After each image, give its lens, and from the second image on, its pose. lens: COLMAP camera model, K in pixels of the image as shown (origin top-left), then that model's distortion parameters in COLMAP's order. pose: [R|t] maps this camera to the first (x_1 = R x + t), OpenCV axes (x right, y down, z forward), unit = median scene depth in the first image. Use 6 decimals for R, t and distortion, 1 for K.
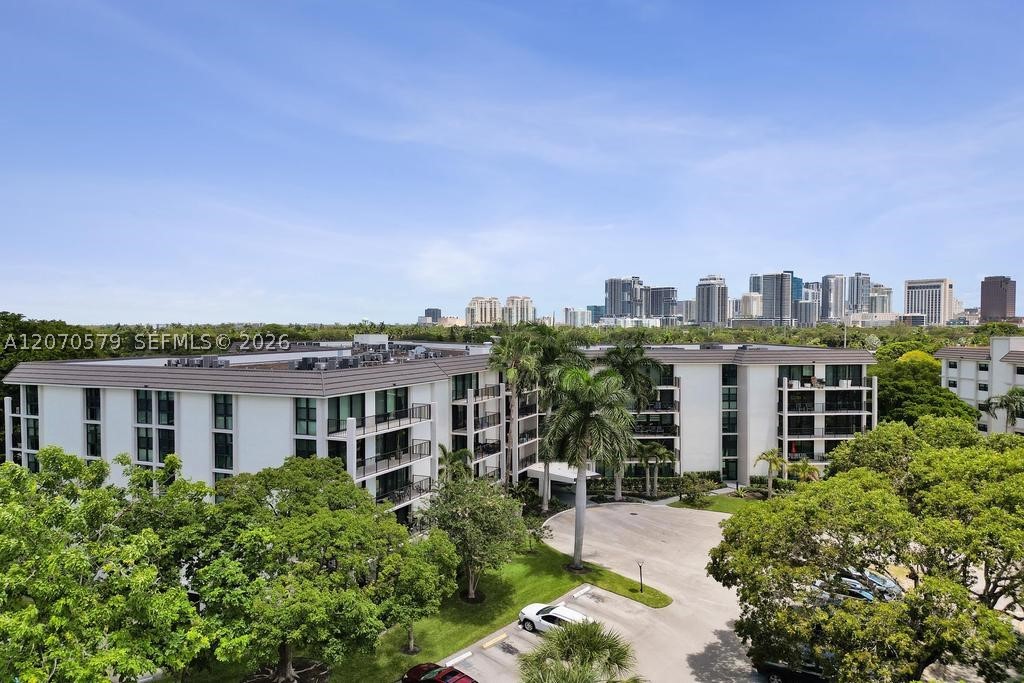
lens RADIAL K [[728.0, 0, 508.7], [0, 728.0, 346.8], [0, 0, 1]] dist [0.072802, -0.078361]
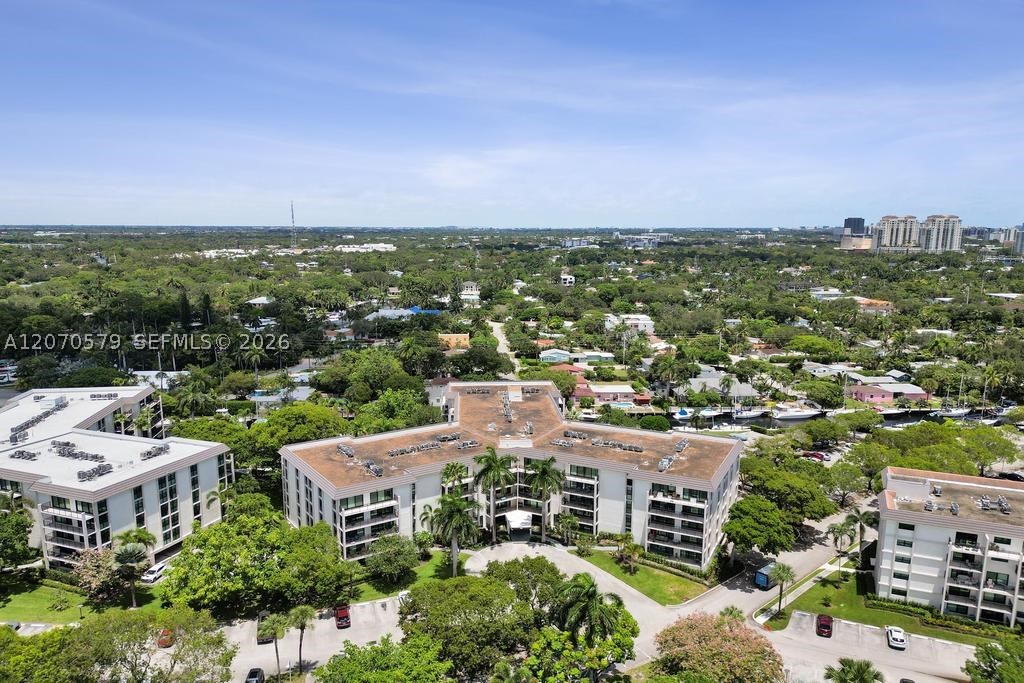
lens RADIAL K [[727.6, 0, 513.8], [0, 727.6, 367.2], [0, 0, 1]] dist [0.066361, -0.073415]
pose [[0.854267, 0.104794, -0.509162, 0.891041], [-0.023375, 0.986223, 0.163764, -0.474894], [0.519308, -0.127996, 0.844947, -0.476912]]
